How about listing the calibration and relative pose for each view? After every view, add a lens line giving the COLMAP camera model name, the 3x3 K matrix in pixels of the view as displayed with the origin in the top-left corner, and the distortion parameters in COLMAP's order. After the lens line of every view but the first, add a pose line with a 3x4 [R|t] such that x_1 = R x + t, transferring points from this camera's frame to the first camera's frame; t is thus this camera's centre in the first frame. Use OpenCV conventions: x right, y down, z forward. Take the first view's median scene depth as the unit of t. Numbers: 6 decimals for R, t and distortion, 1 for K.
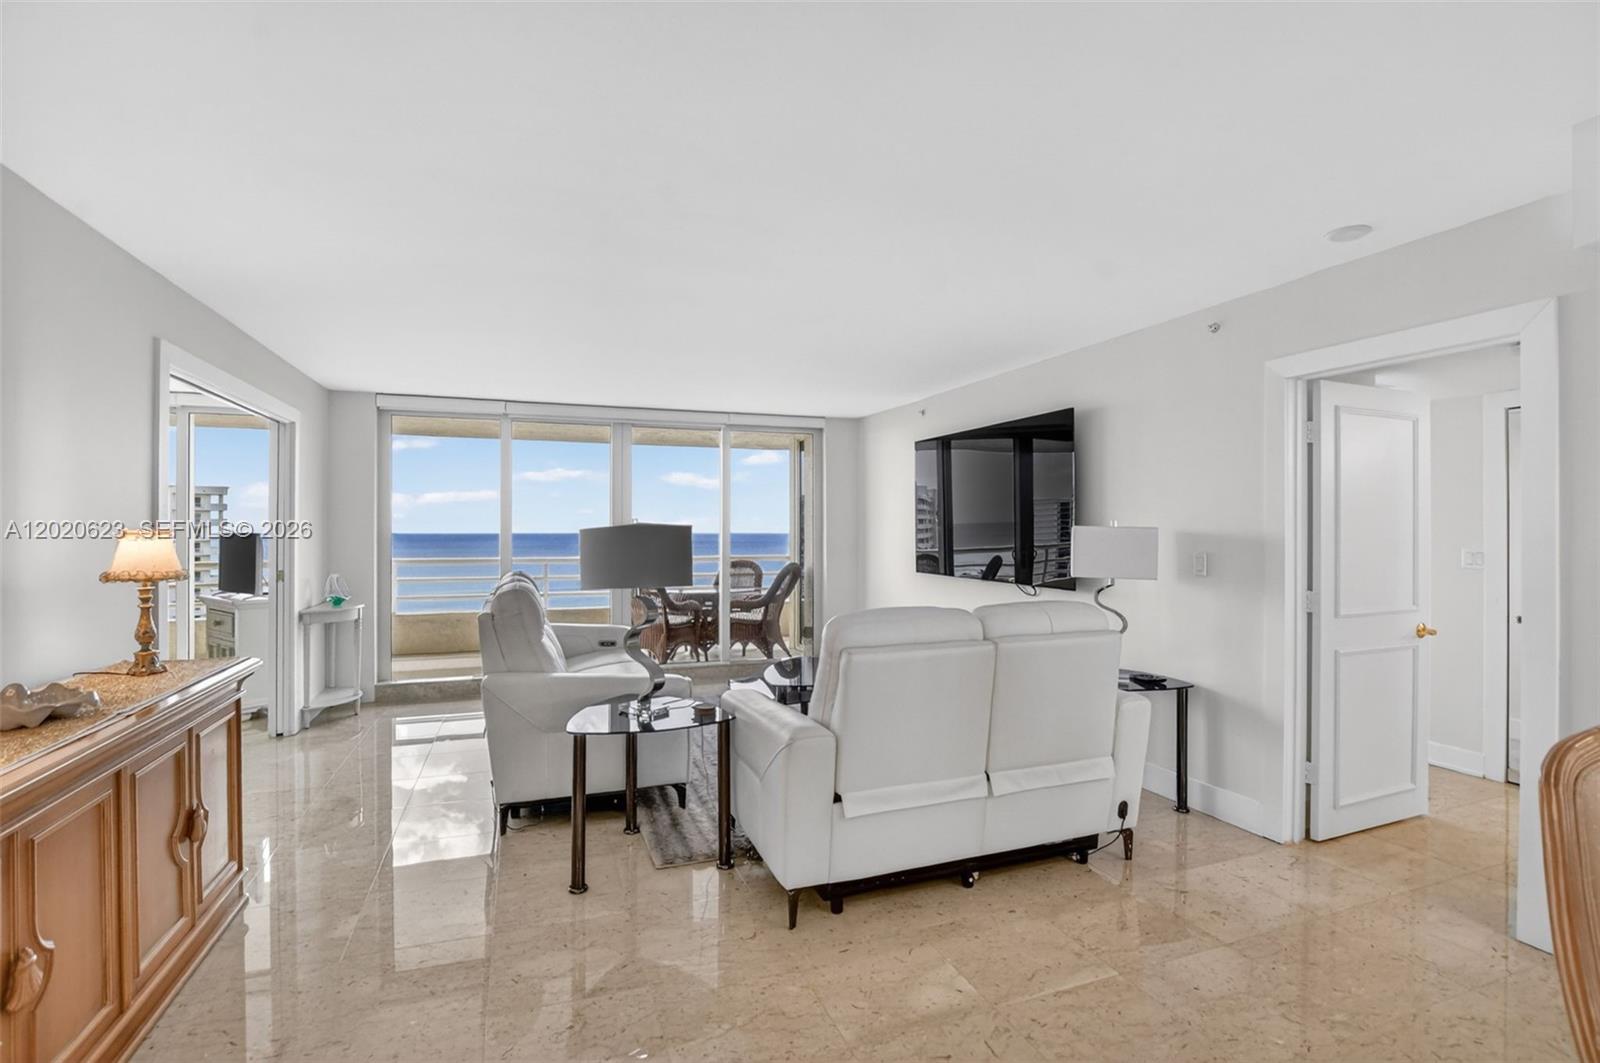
lens RADIAL K [[727.5, 0, 792.1], [0, 727.5, 519.4], [0, 0, 1]] dist [-0.023294, 0.000237]
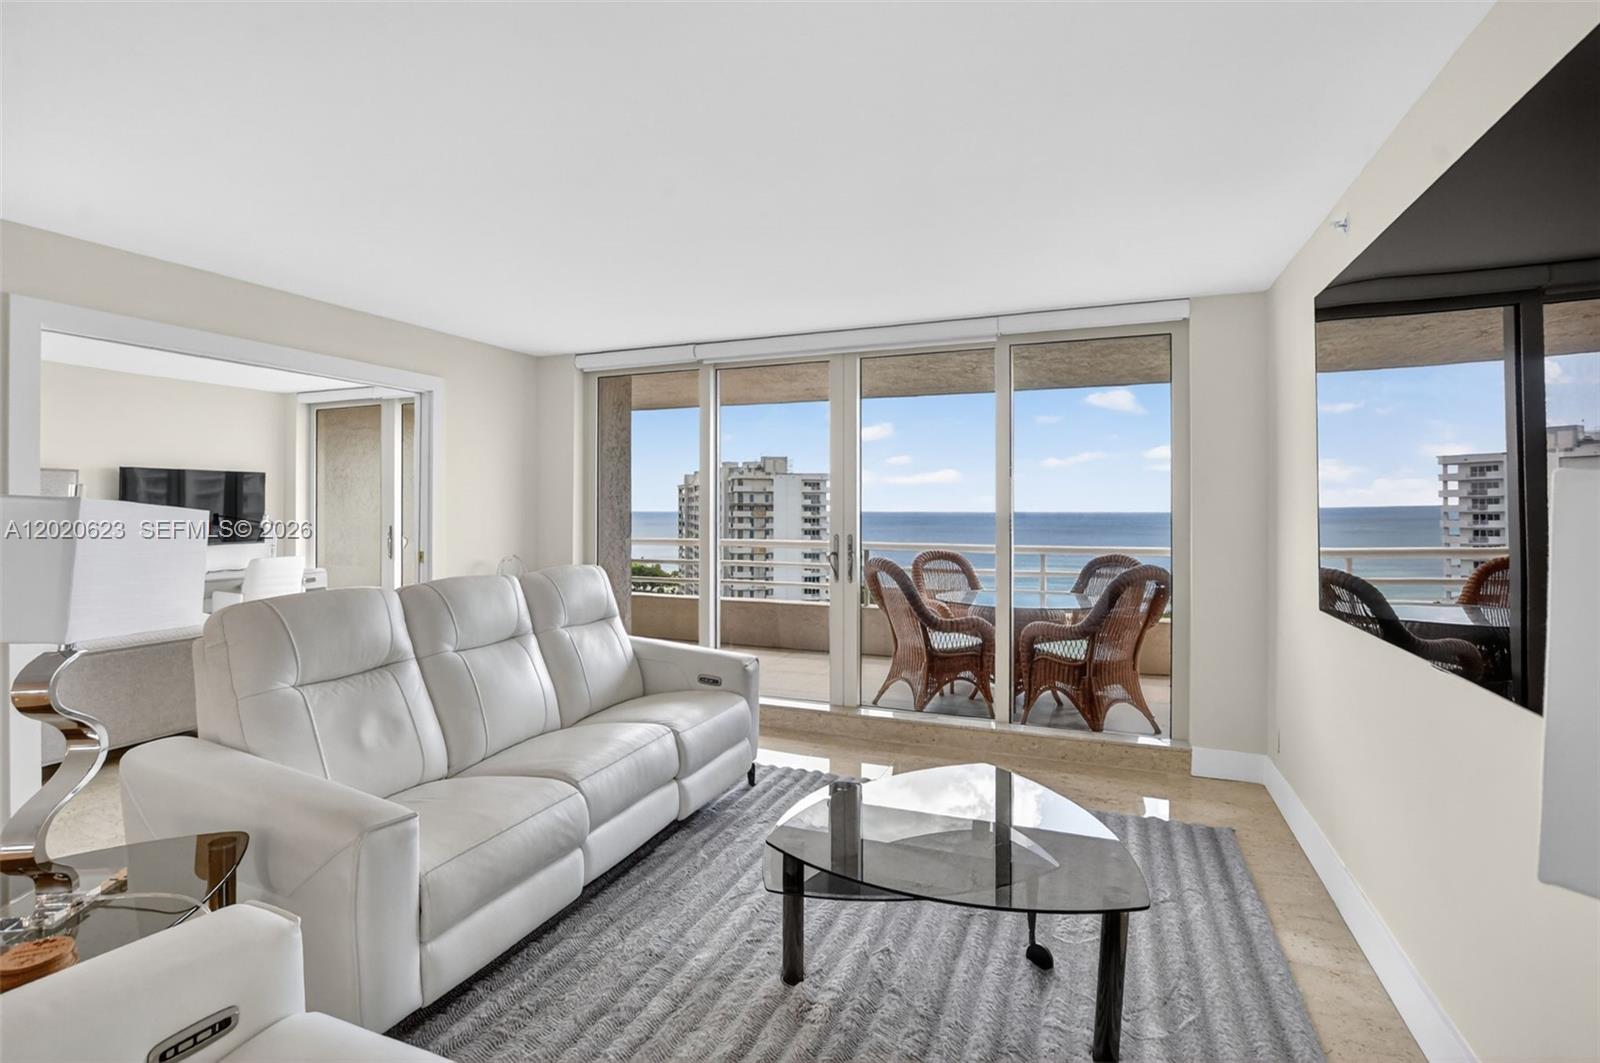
lens RADIAL K [[748.9, 0, 784.9], [0, 748.9, 490.0], [0, 0, 1]] dist [-0.026744, -0.000197]
pose [[0.751945, -0.018329, -0.658971, 0.198971], [0.011418, 0.999826, -0.014781, 0.008118], [0.659127, 0.003590, 0.752023, 0.433565]]
